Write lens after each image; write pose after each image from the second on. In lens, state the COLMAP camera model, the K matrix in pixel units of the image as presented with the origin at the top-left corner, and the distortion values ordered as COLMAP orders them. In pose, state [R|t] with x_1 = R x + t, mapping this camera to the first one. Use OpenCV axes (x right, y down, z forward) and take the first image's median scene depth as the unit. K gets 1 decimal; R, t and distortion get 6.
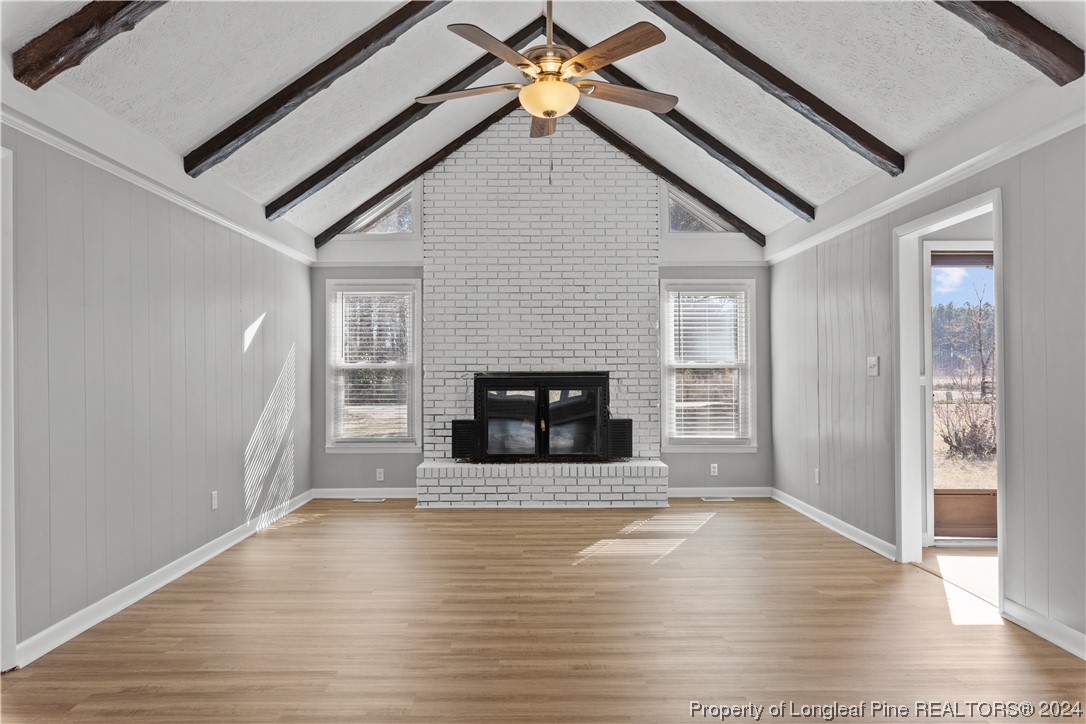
lens RADIAL K [[697.1, 0, 533.1], [0, 697.1, 361.5], [0, 0, 1]] dist [-0.003840, 0.002119]
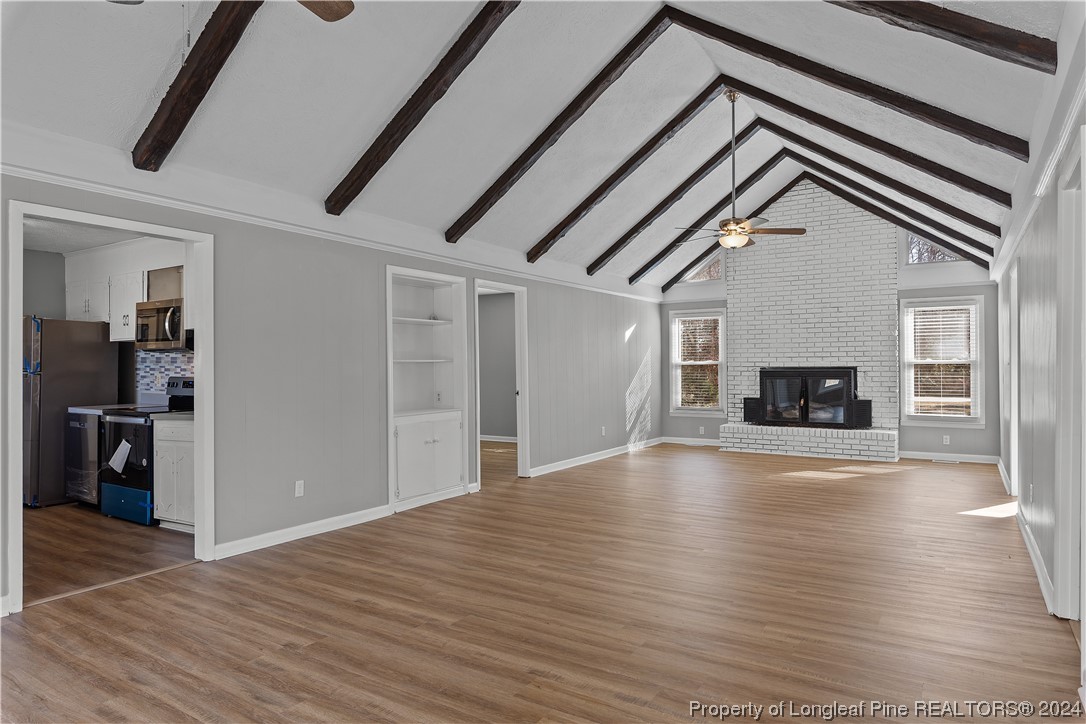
lens RADIAL K [[665.3, 0, 543.0], [0, 665.3, 362.0], [0, 0, 1]] dist [-0.002730, -0.000284]
pose [[0.843447, -0.004046, -0.537197, 0.299096], [0.010843, 0.999896, 0.009494, -0.015027], [0.537103, -0.013833, 0.843403, -0.495996]]
